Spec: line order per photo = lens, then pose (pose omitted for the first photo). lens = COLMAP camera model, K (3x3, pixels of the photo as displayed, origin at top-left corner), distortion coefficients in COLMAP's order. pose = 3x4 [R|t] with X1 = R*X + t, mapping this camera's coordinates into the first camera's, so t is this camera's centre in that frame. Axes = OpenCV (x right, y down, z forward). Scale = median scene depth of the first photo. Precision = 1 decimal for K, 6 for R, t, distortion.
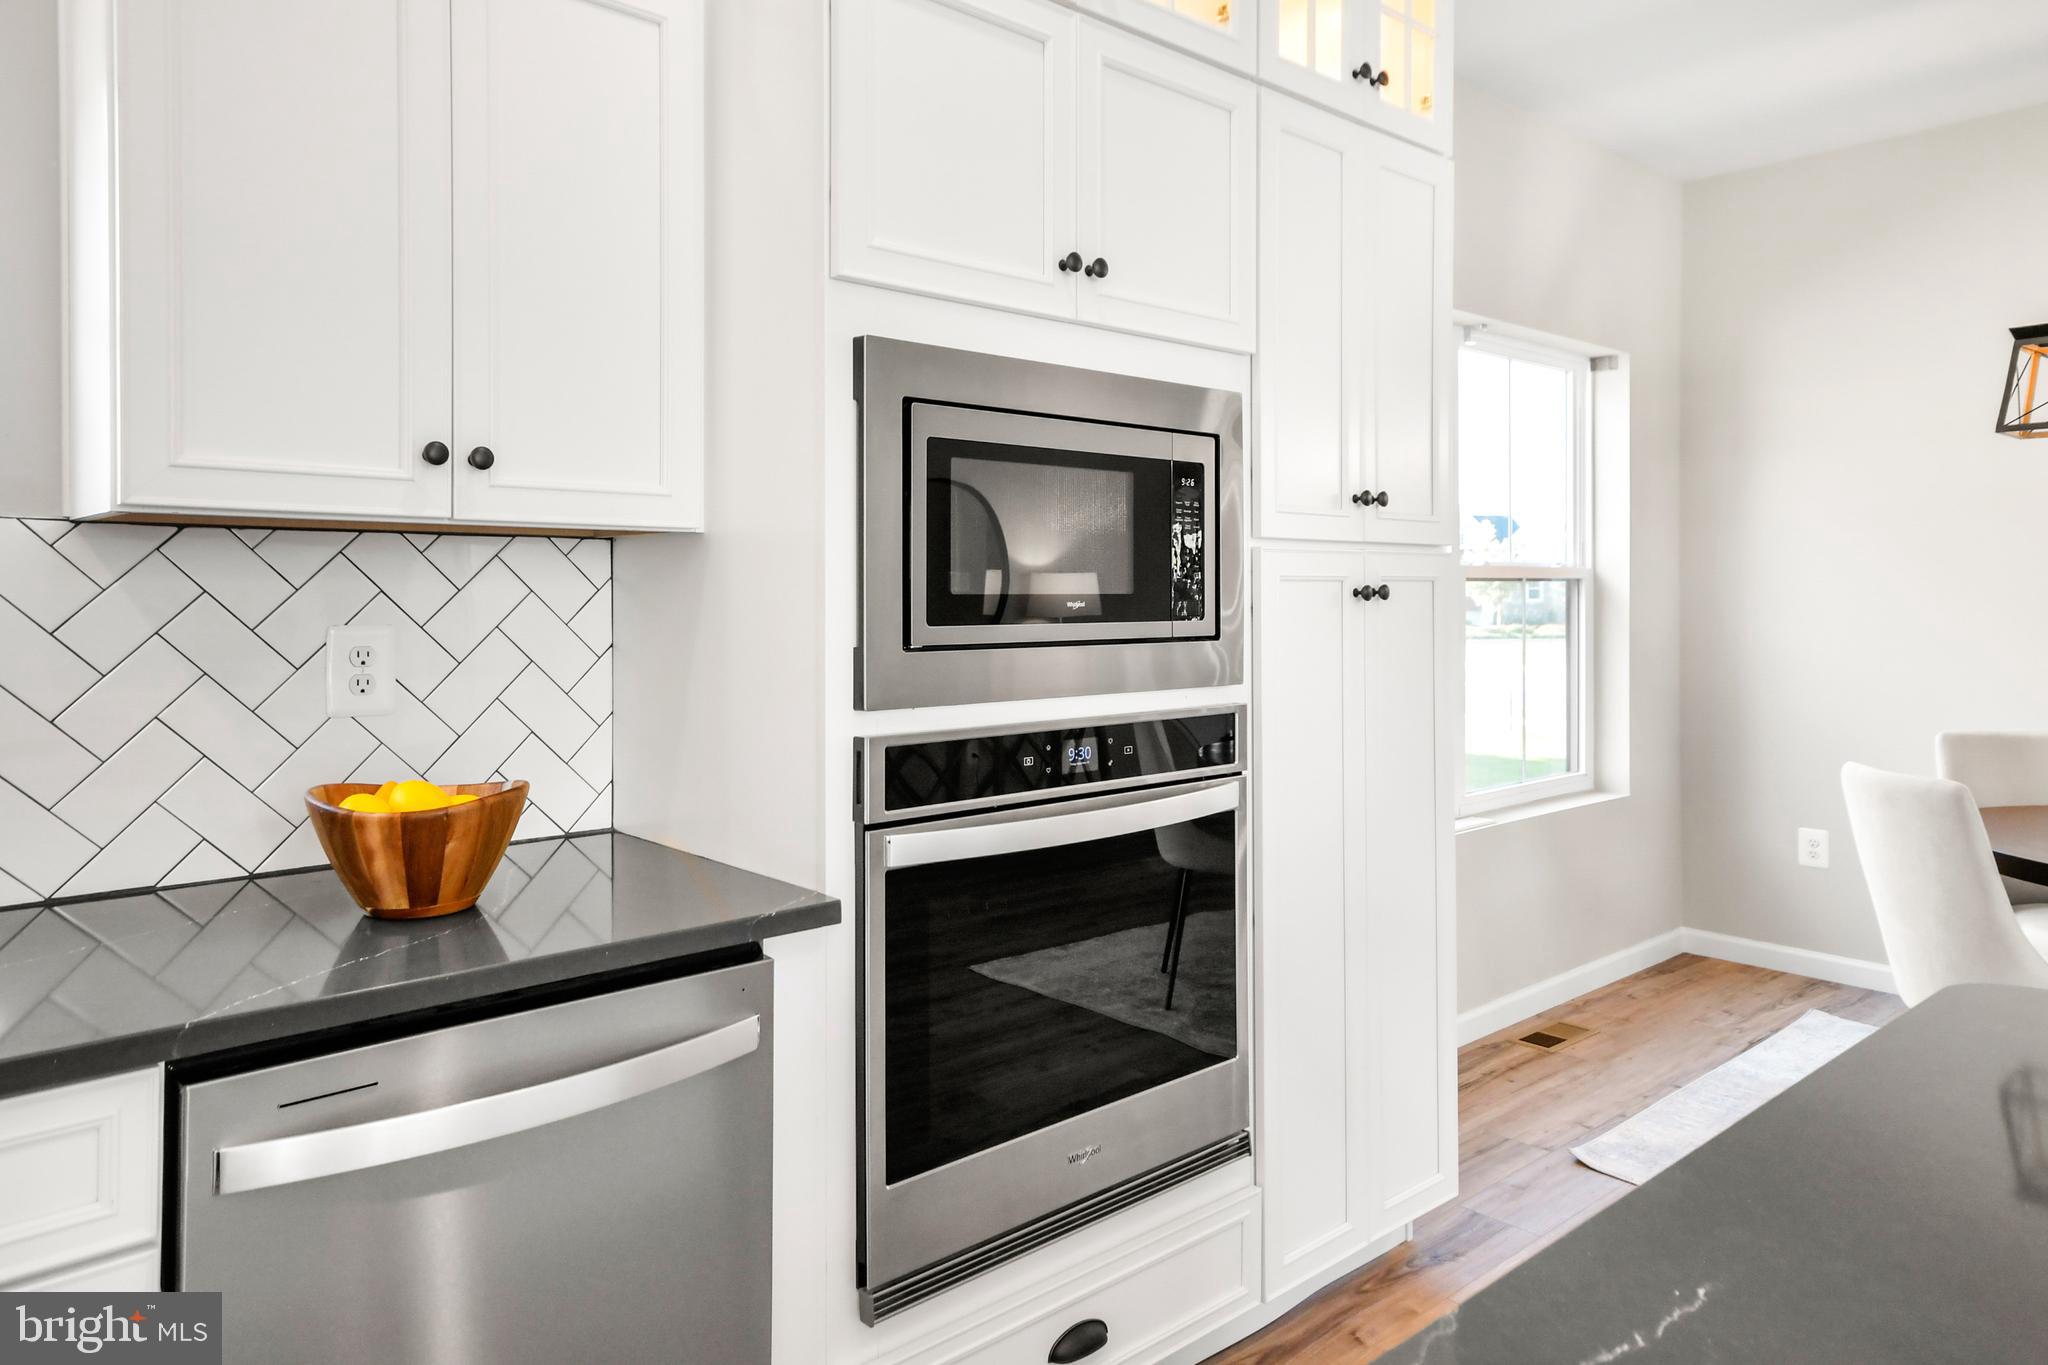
lens RADIAL K [[1337.2, 0, 1012.6], [0, 1337.2, 575.1], [0, 0, 1]] dist [0.024396, 0.003424]
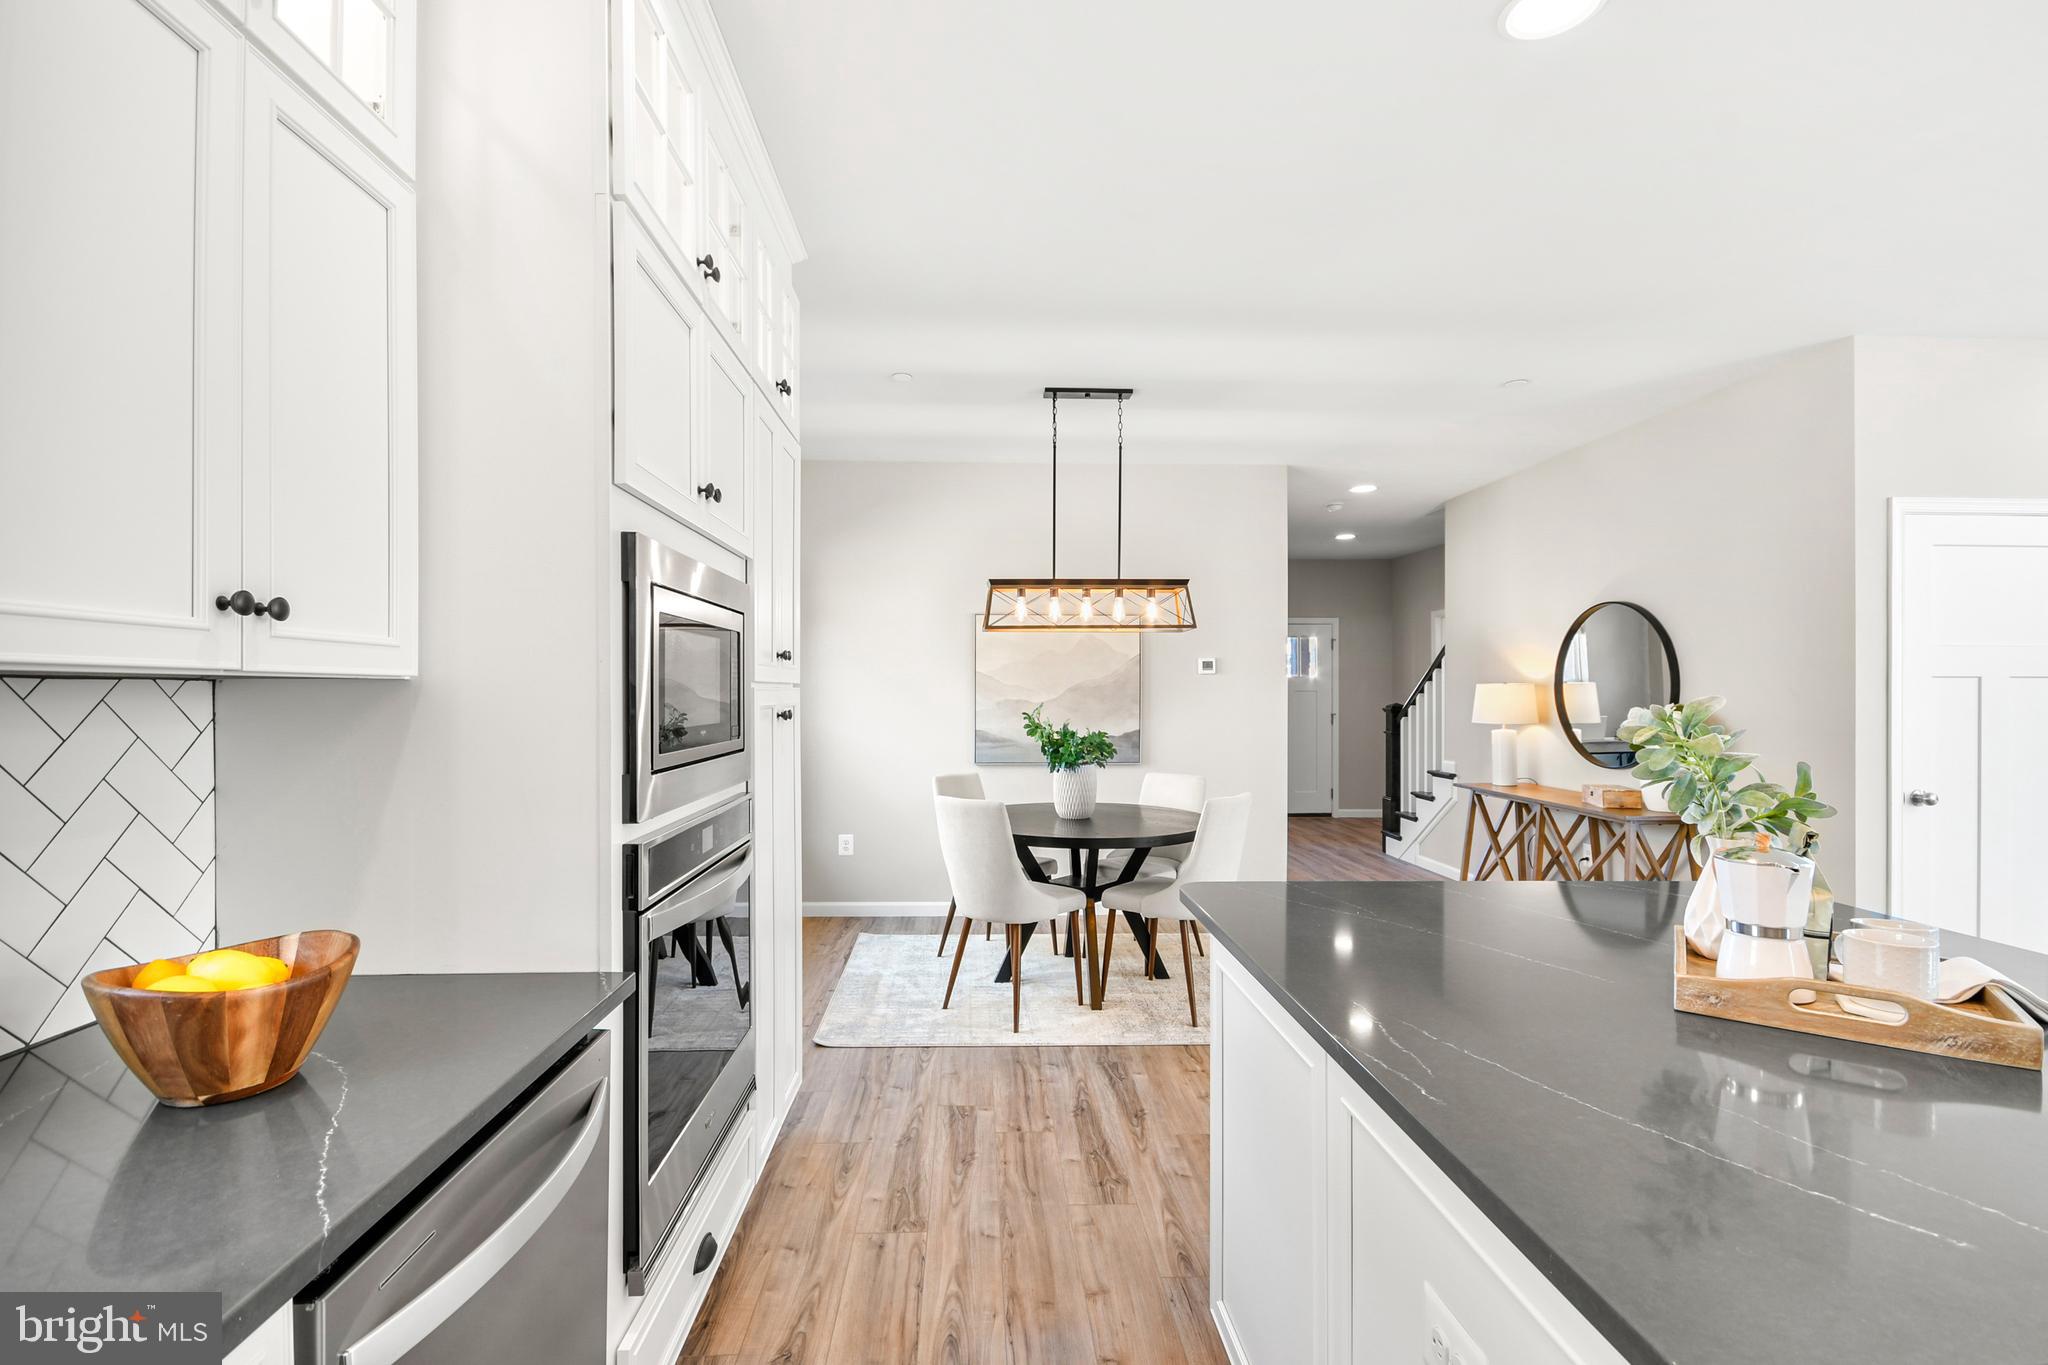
lens RADIAL K [[921.5, 0, 996.2], [0, 921.5, 685.1], [0, 0, 1]] dist [0.018927, -0.001796]
pose [[0.643294, 0.004396, 0.765607, -0.532511], [-0.009250, 0.999955, 0.002031, -0.034893], [-0.765563, -0.008388, 0.643306, 0.149438]]
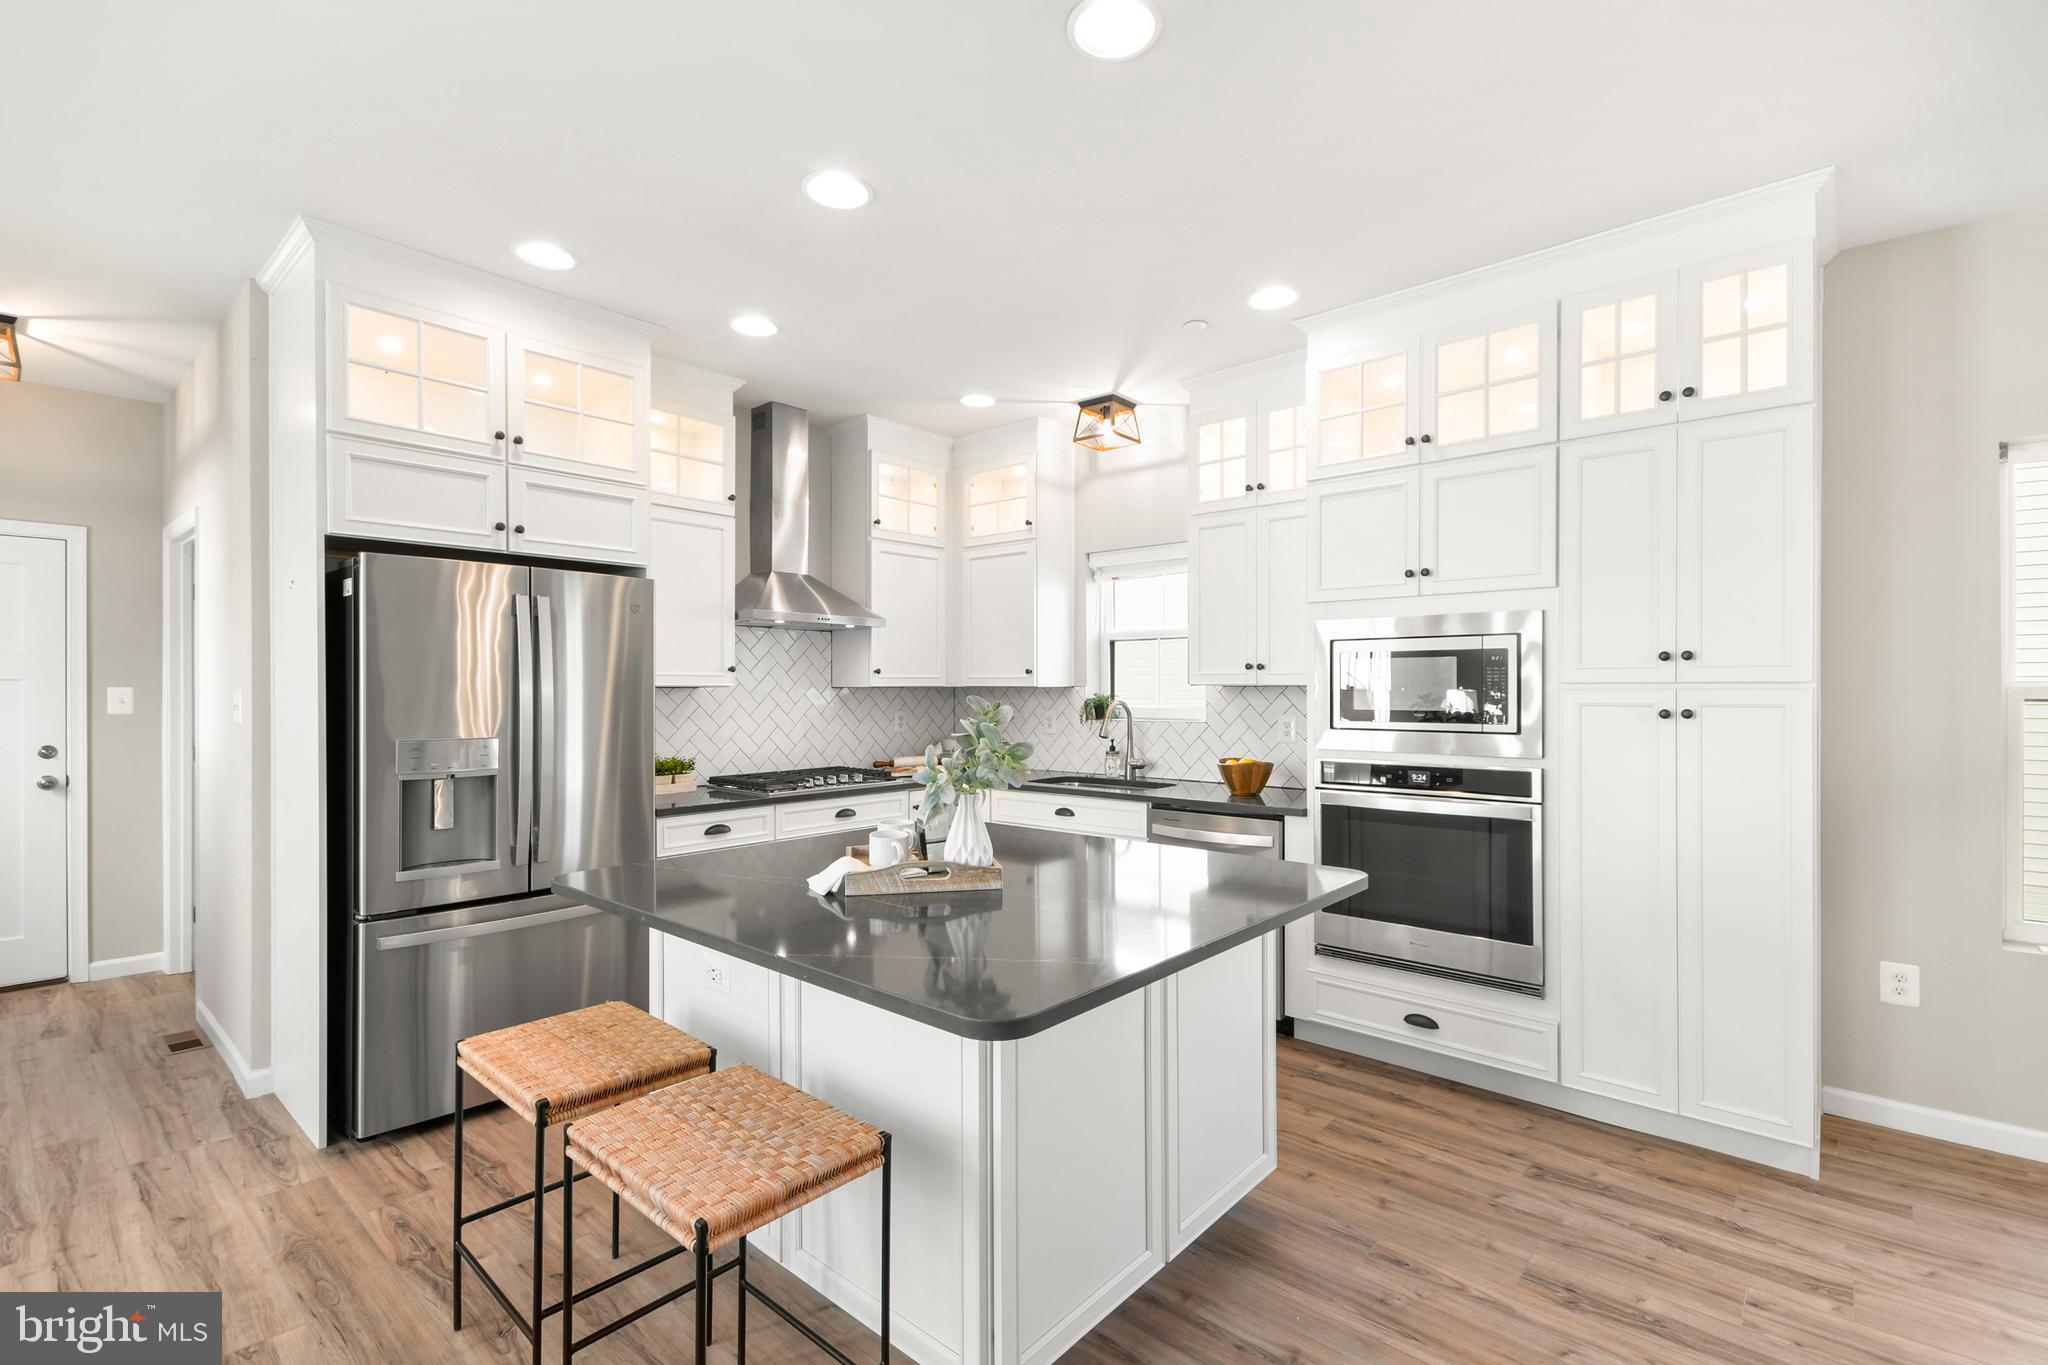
lens RADIAL K [[921.5, 0, 1038.9], [0, 921.5, 688.1], [0, 0, 1]] dist [0.018927, -0.001796]
pose [[0.128214, -0.000801, -0.991746, 1.706794], [0.012683, 0.999919, 0.000832, -0.038548], [0.991665, -0.012685, 0.128214, 0.127155]]
